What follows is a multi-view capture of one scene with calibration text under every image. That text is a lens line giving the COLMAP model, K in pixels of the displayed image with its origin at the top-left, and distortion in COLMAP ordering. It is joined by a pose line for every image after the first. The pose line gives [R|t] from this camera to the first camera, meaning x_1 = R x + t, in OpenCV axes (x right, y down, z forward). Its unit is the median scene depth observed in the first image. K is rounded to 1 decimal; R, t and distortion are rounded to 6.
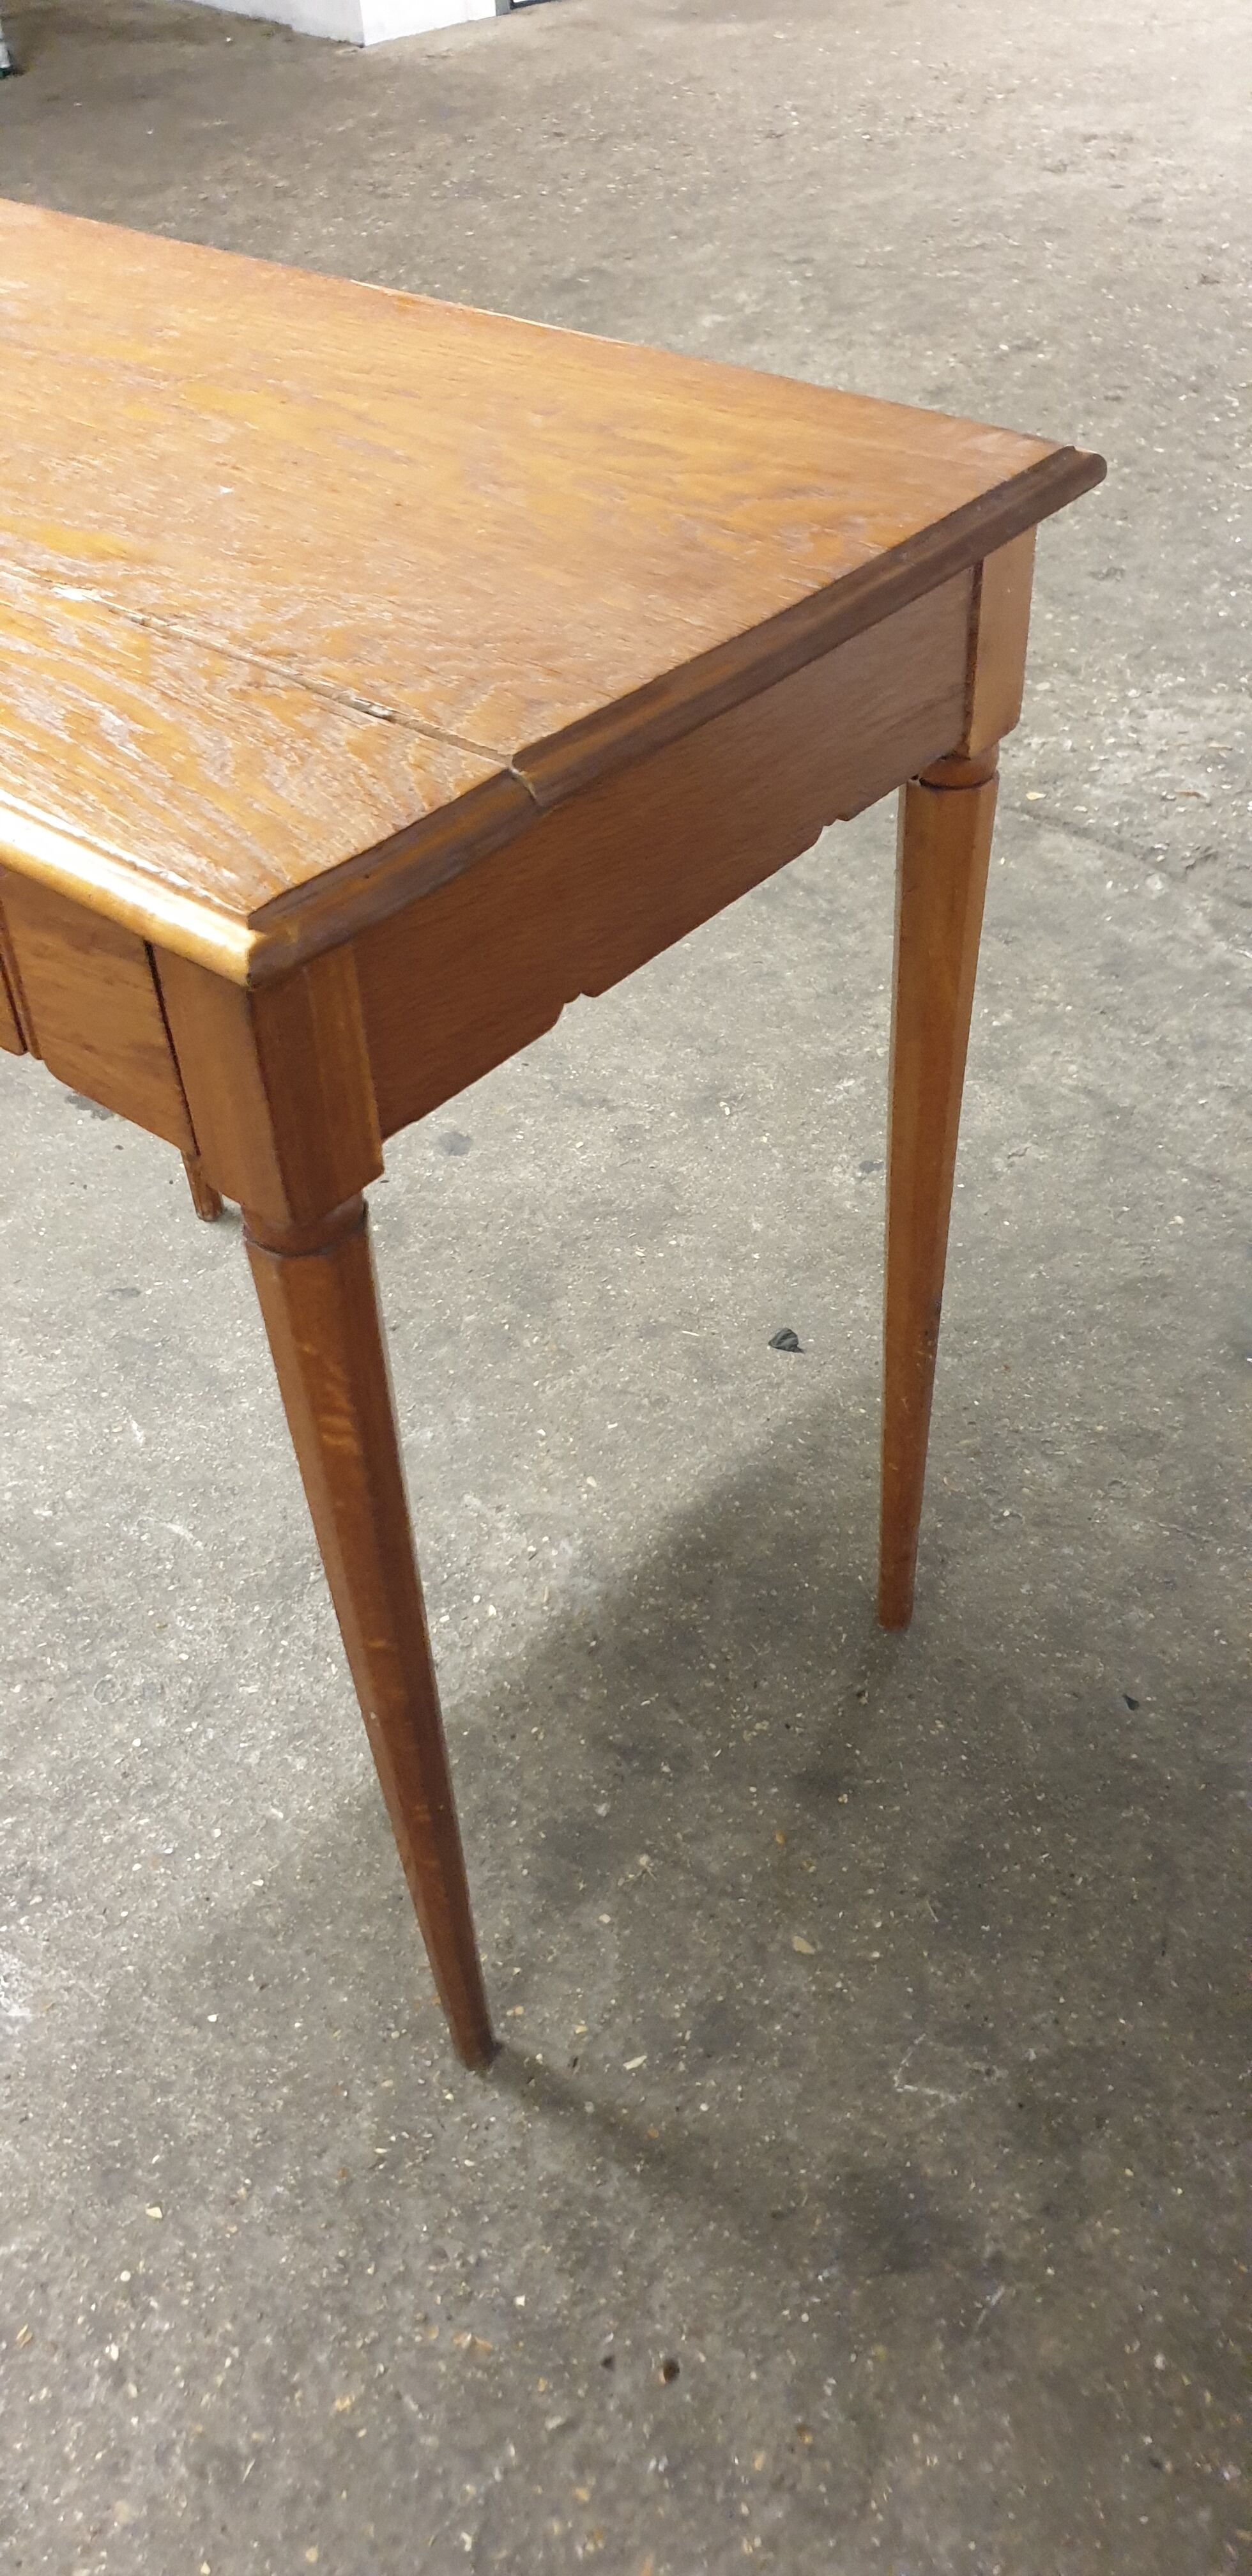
lens RADIAL K [[2003.8, 0, 615.1], [0, 2003.8, 1292.6], [0, 0, 1]] dist [0.220297, -0.548558]
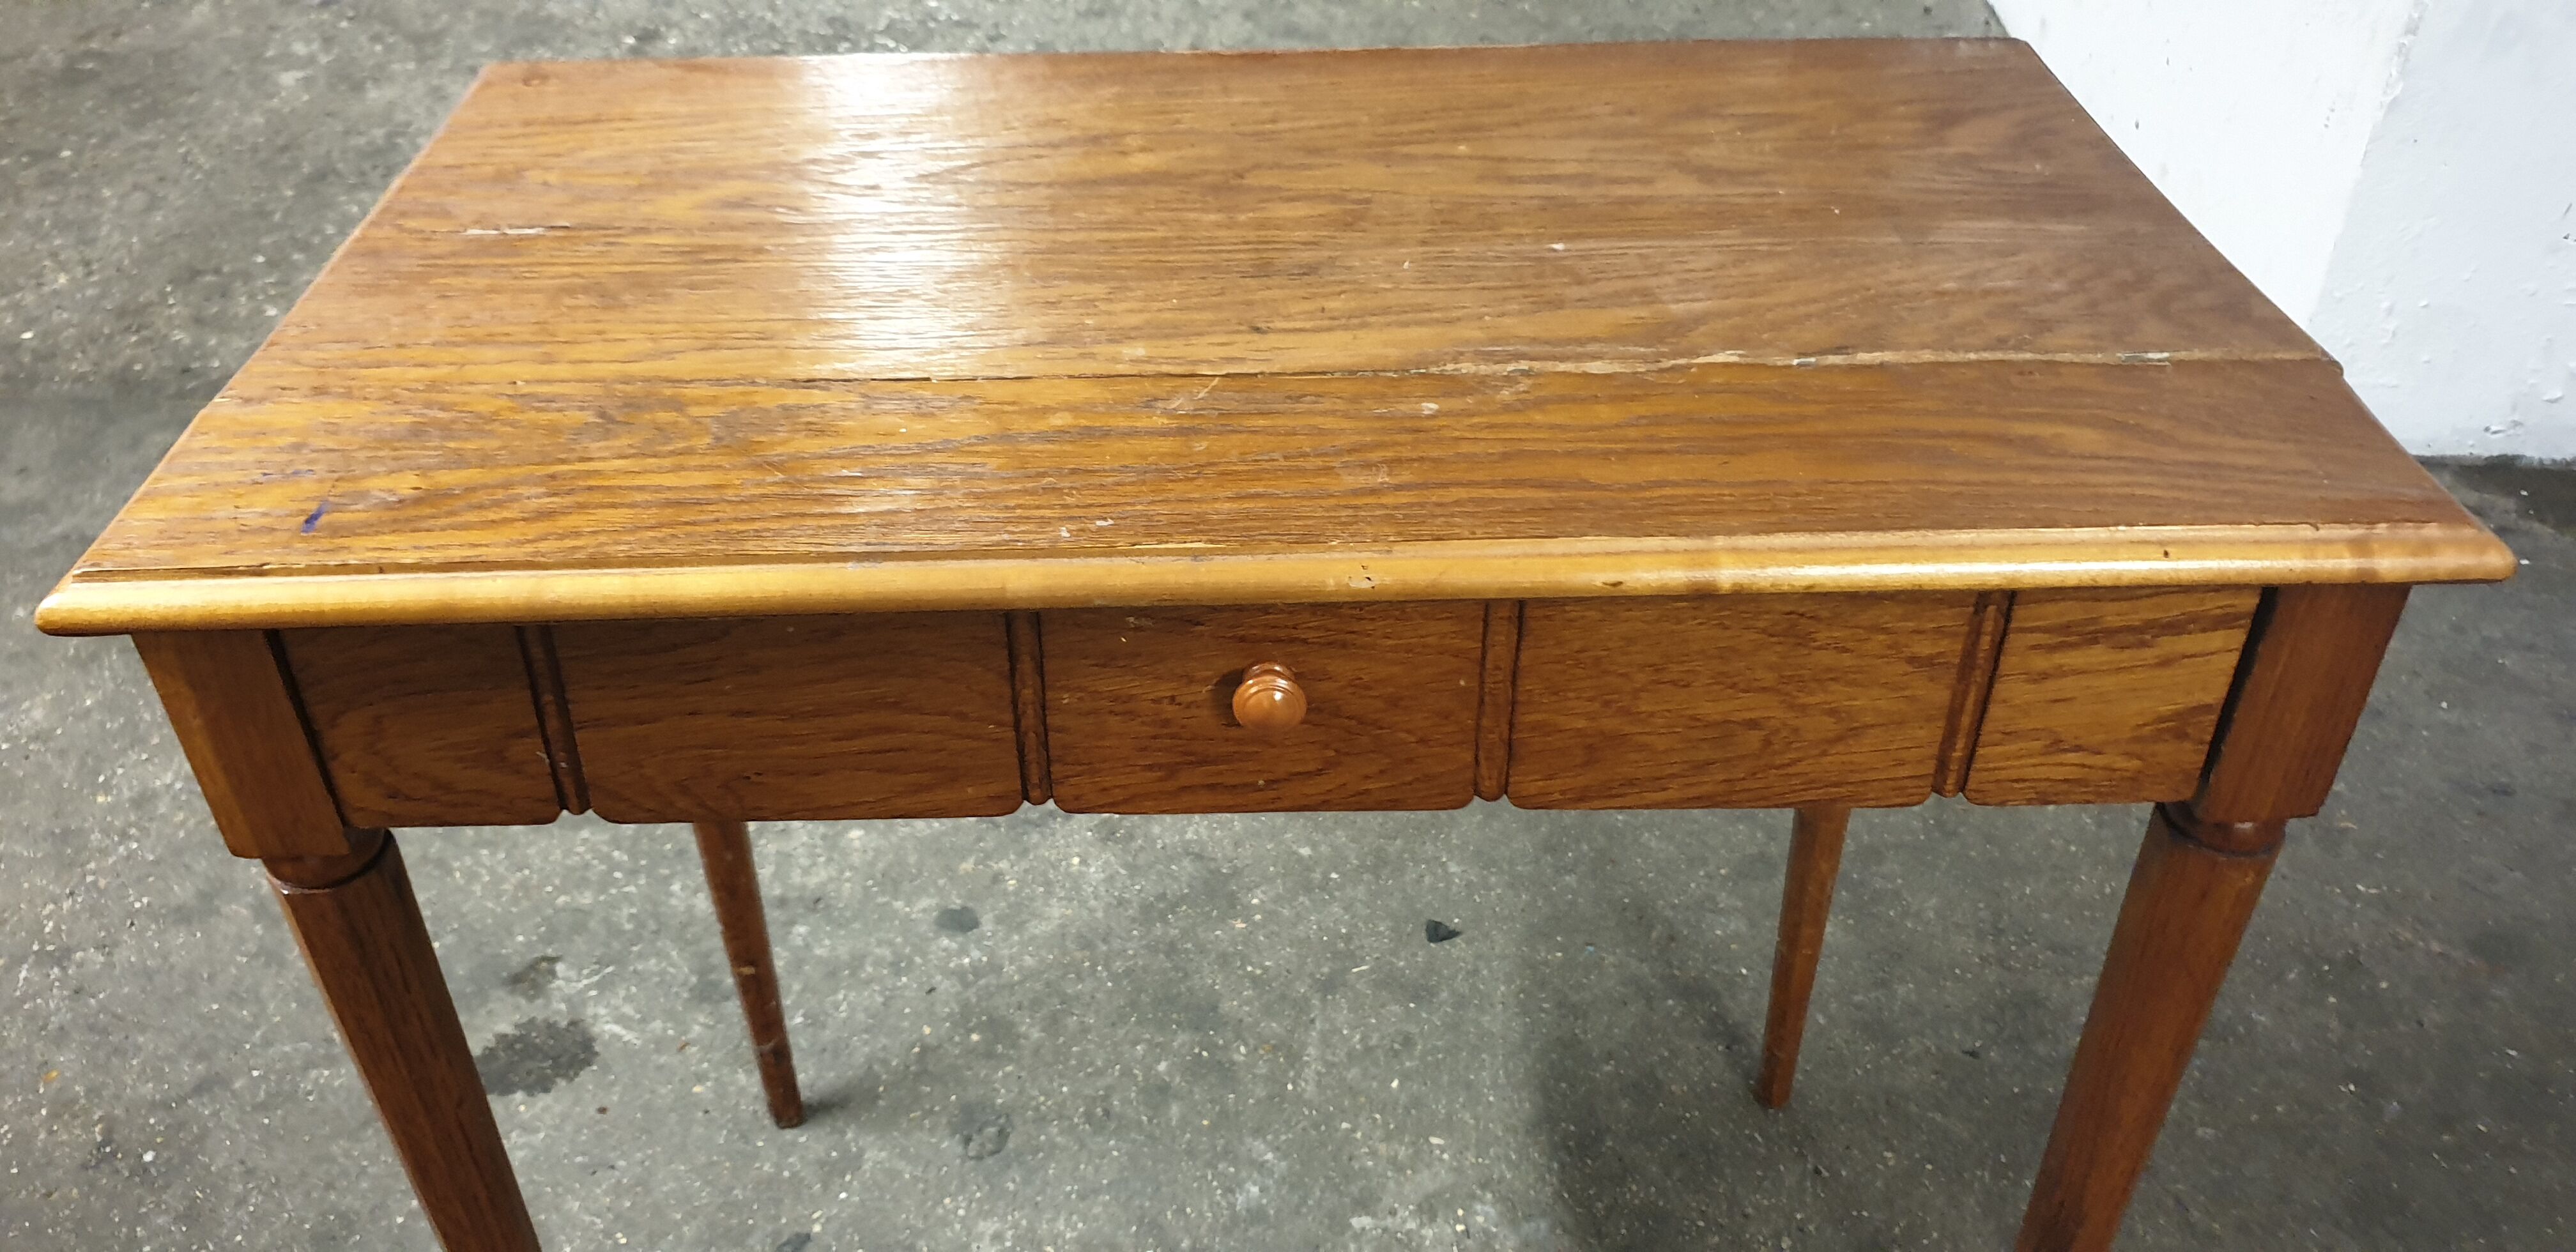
lens RADIAL K [[2030.8, 0, 1250.8], [0, 2030.8, 612.8], [0, 0, 1]] dist [0.032645, 0.002877]
pose [[0.750339, -0.354710, 0.557827, -0.559381], [0.426821, 0.904336, 0.000925, -0.181881], [-0.504791, 0.237398, 0.829956, 0.183171]]
